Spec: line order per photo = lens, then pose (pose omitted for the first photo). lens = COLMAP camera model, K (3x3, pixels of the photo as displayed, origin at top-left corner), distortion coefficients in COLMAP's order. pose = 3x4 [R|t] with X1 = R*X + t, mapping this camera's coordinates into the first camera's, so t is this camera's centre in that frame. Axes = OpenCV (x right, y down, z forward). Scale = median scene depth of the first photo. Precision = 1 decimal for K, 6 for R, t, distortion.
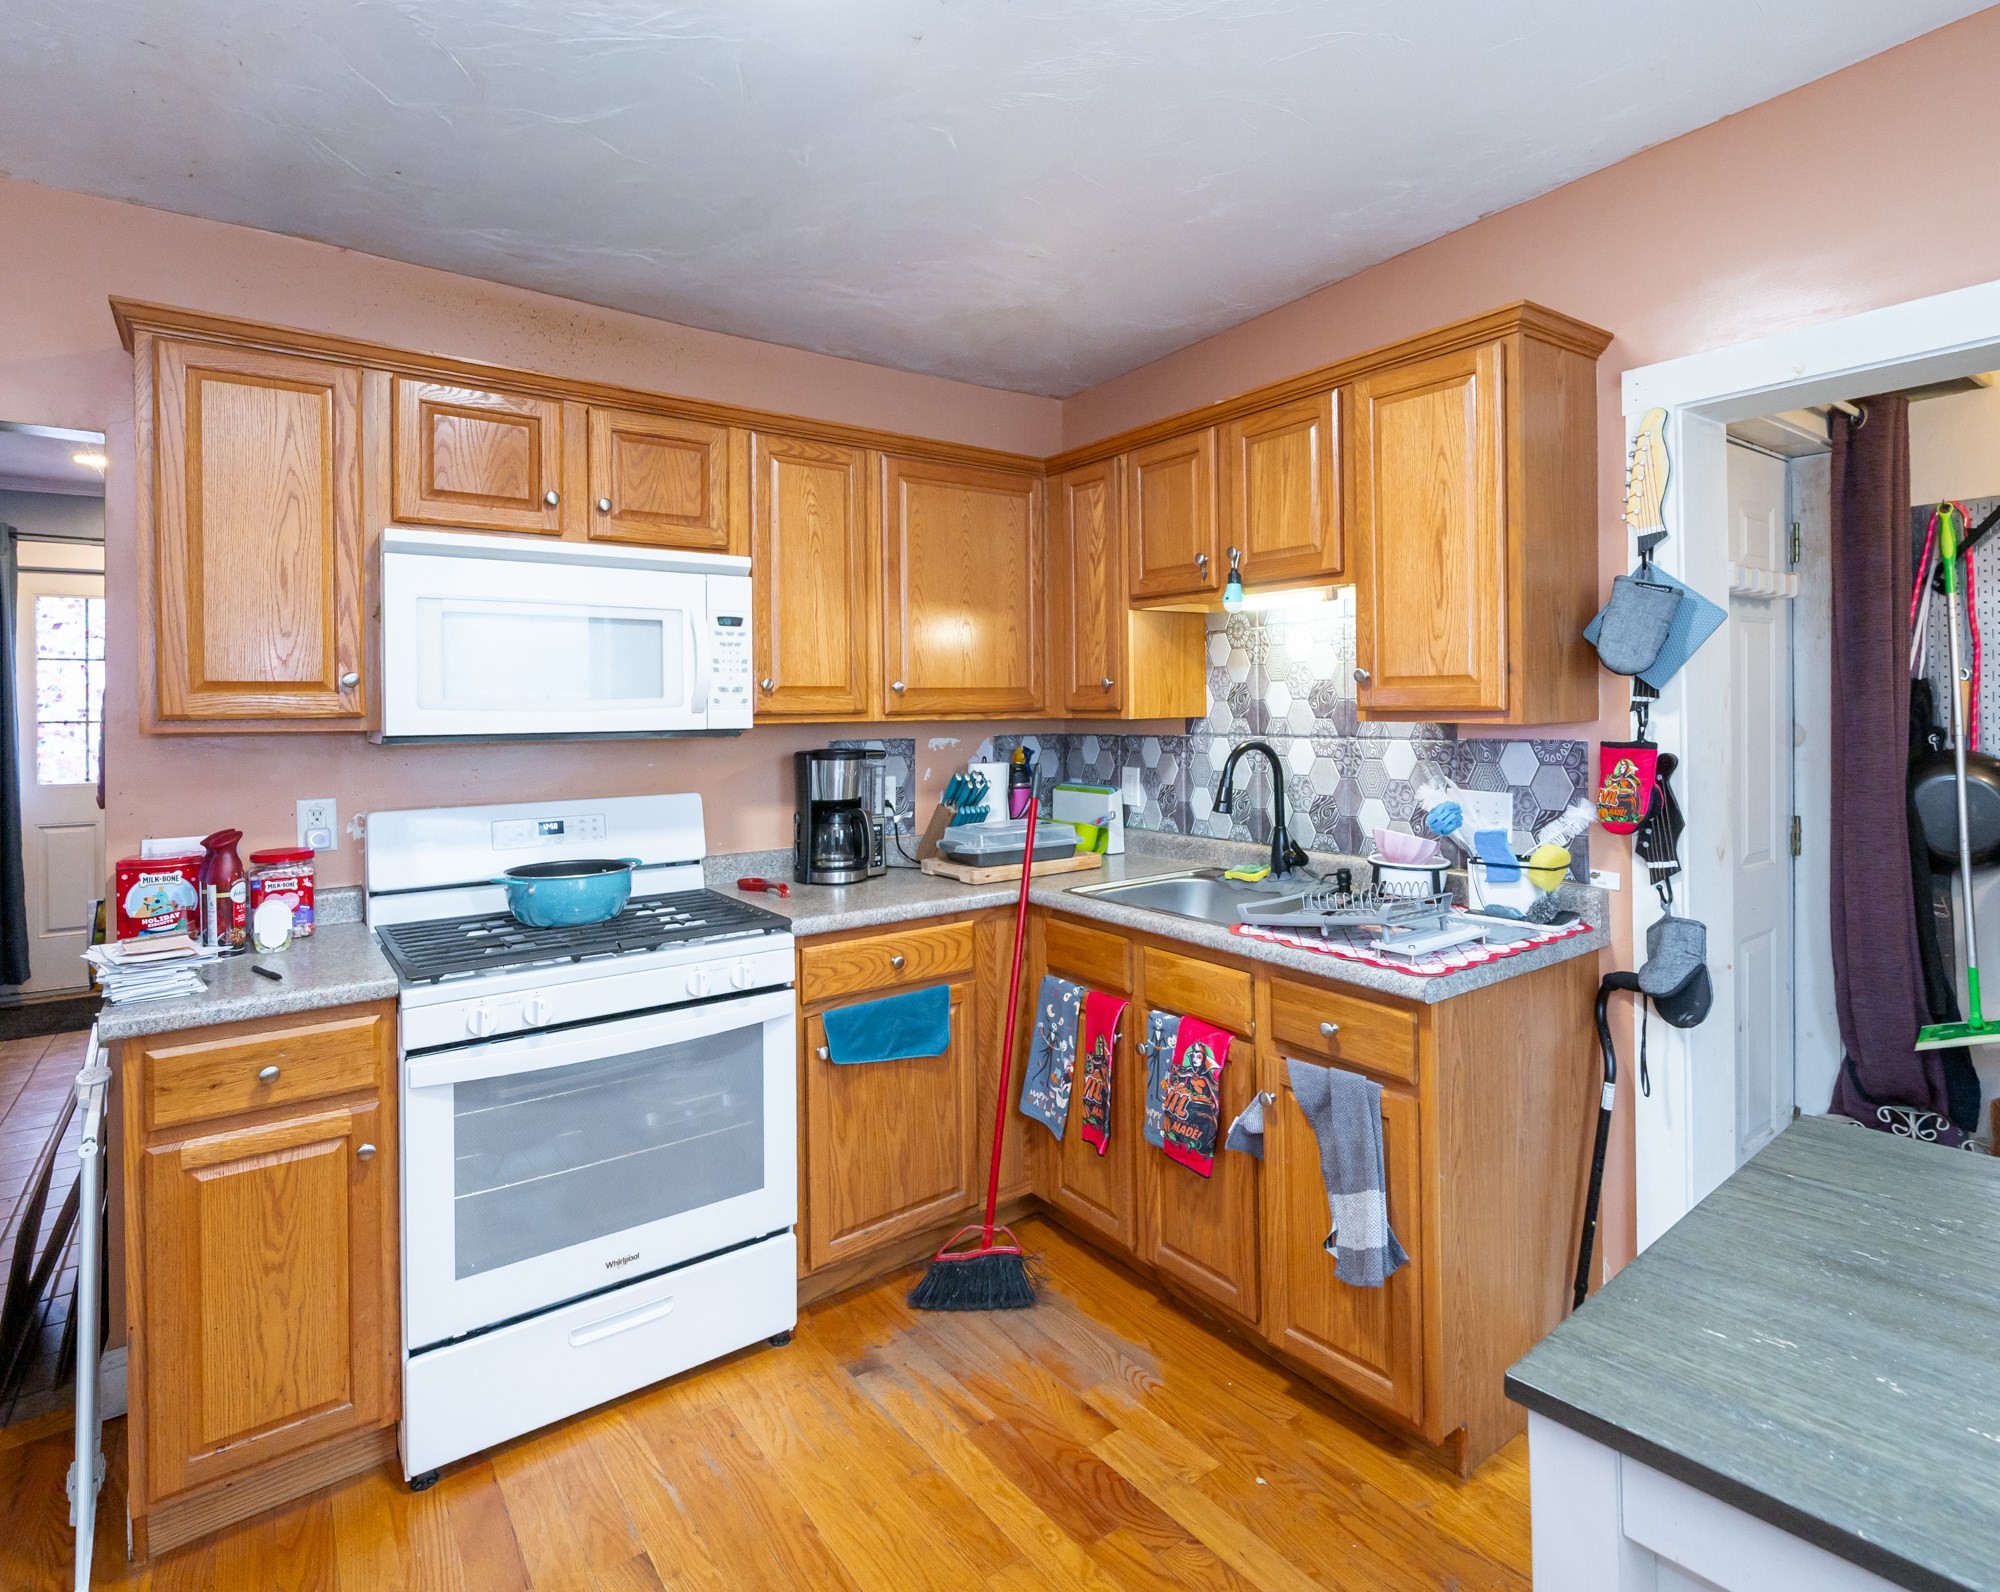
lens RADIAL K [[1060.0, 0, 998.7], [0, 1060.0, 702.7], [0, 0, 1]] dist [-0.001920, -0.000683]
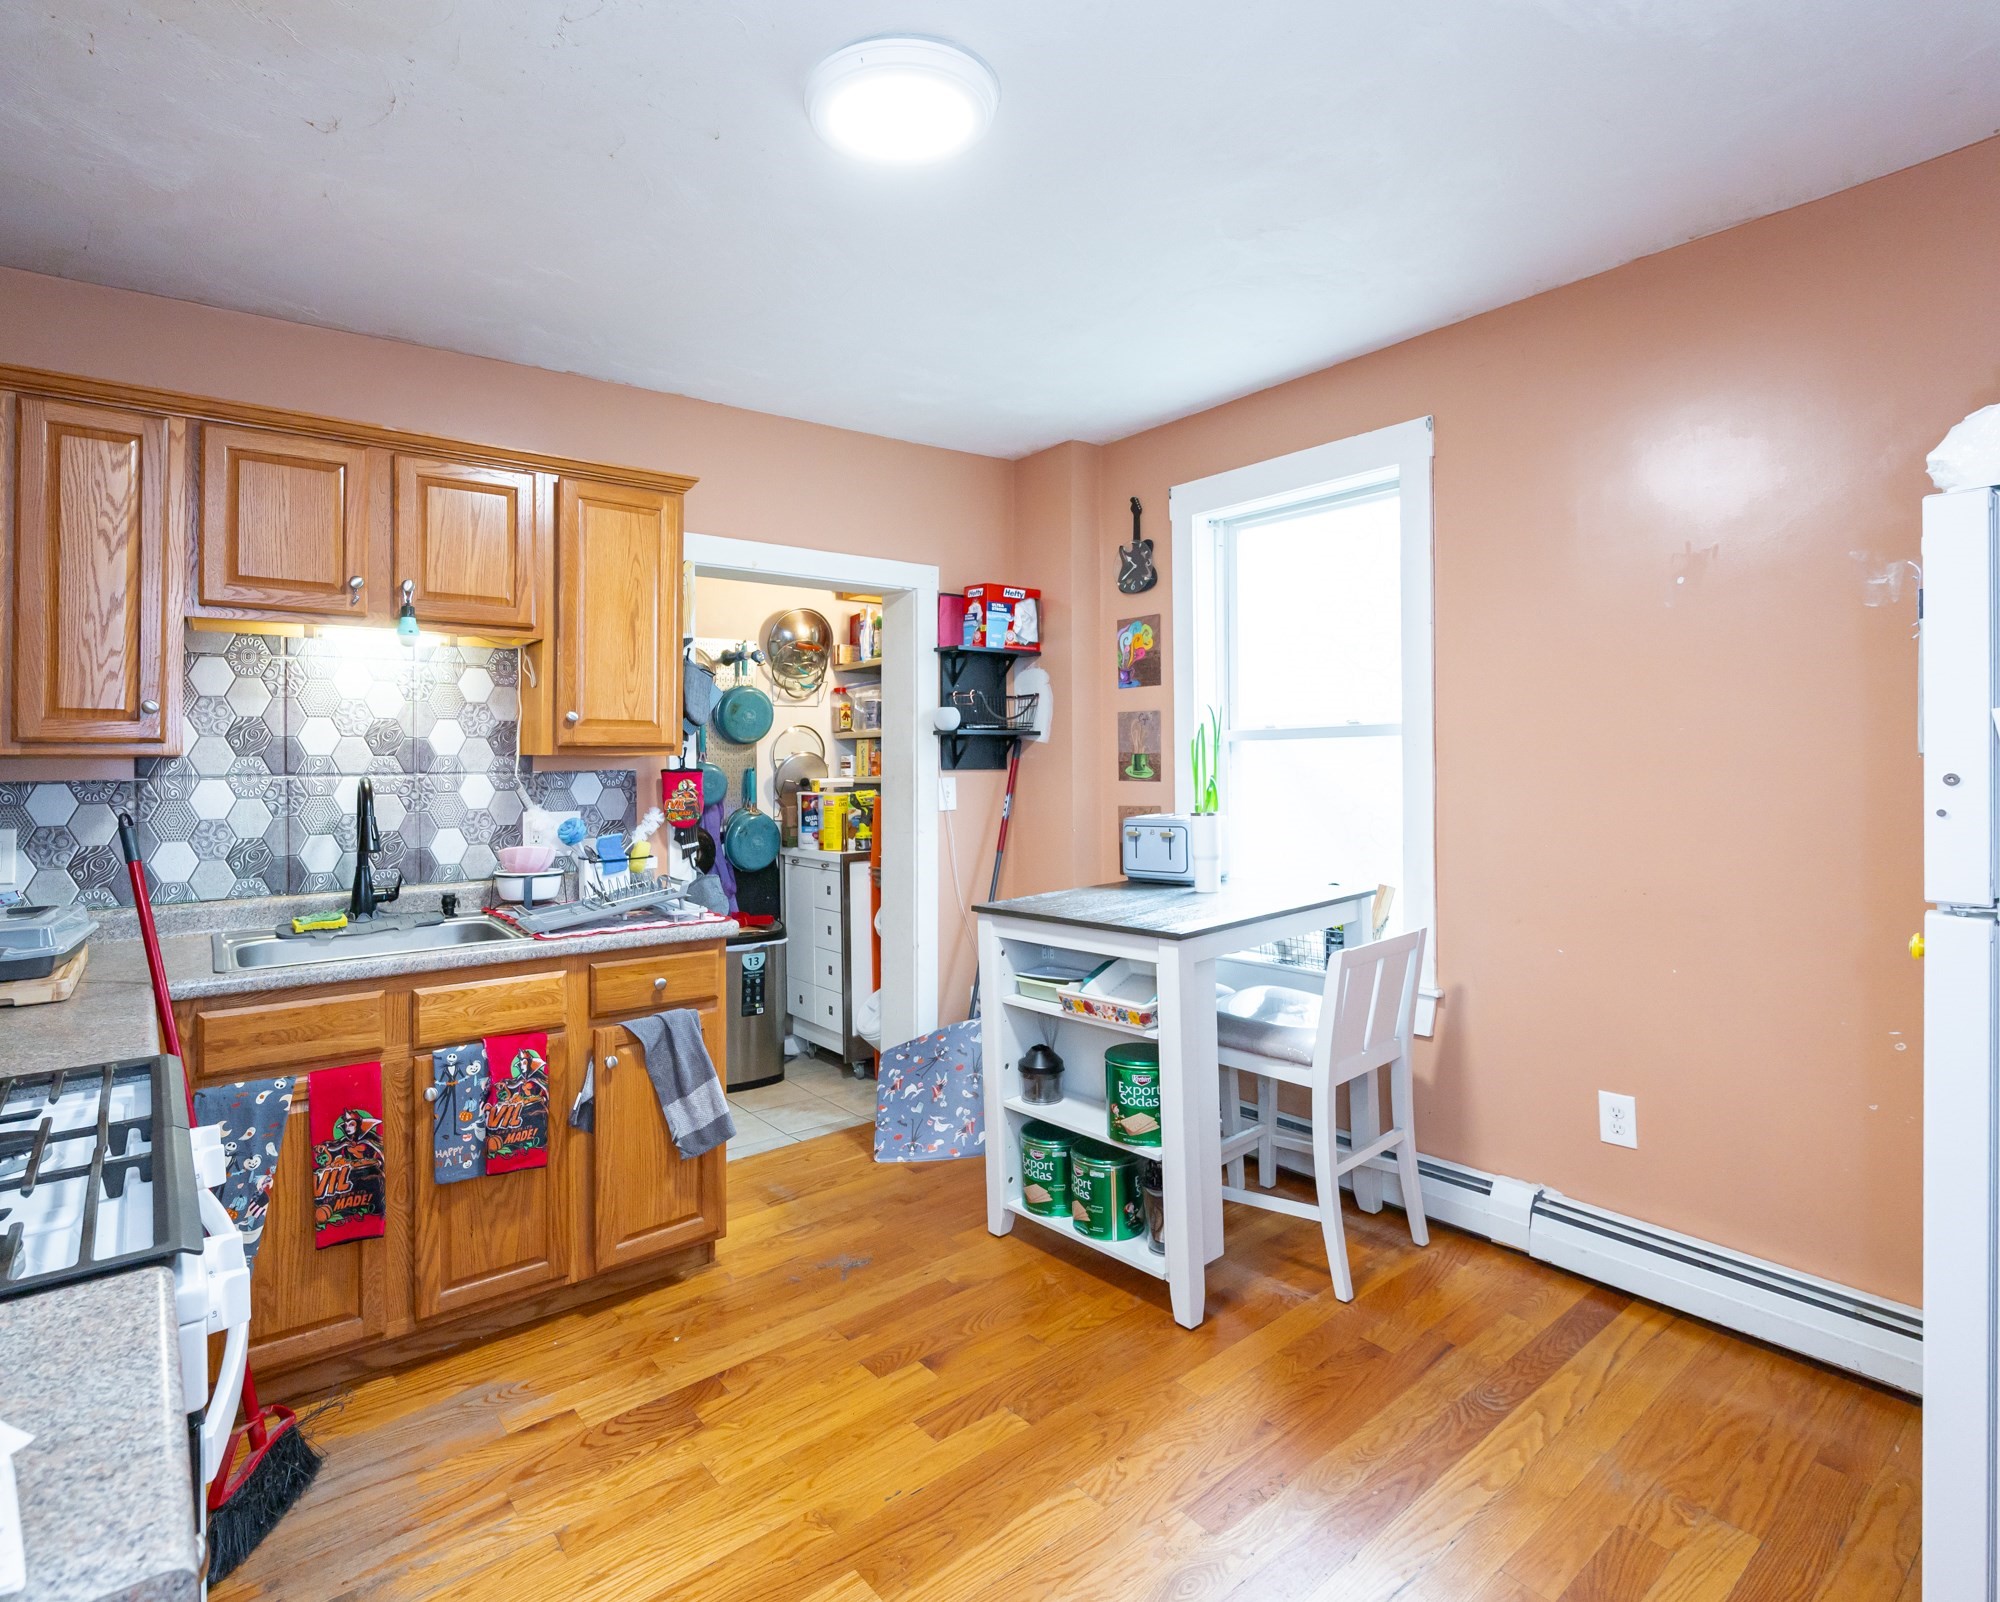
lens RADIAL K [[1036.1, 0, 997.4], [0, 1036.1, 749.7], [0, 0, 1]] dist [-0.000400, -0.000205]
pose [[-0.058235, 0.022494, 0.998049, -0.881757], [0.005982, 0.999736, -0.022183, 0.041819], [-0.998285, 0.004678, -0.058354, 0.572425]]
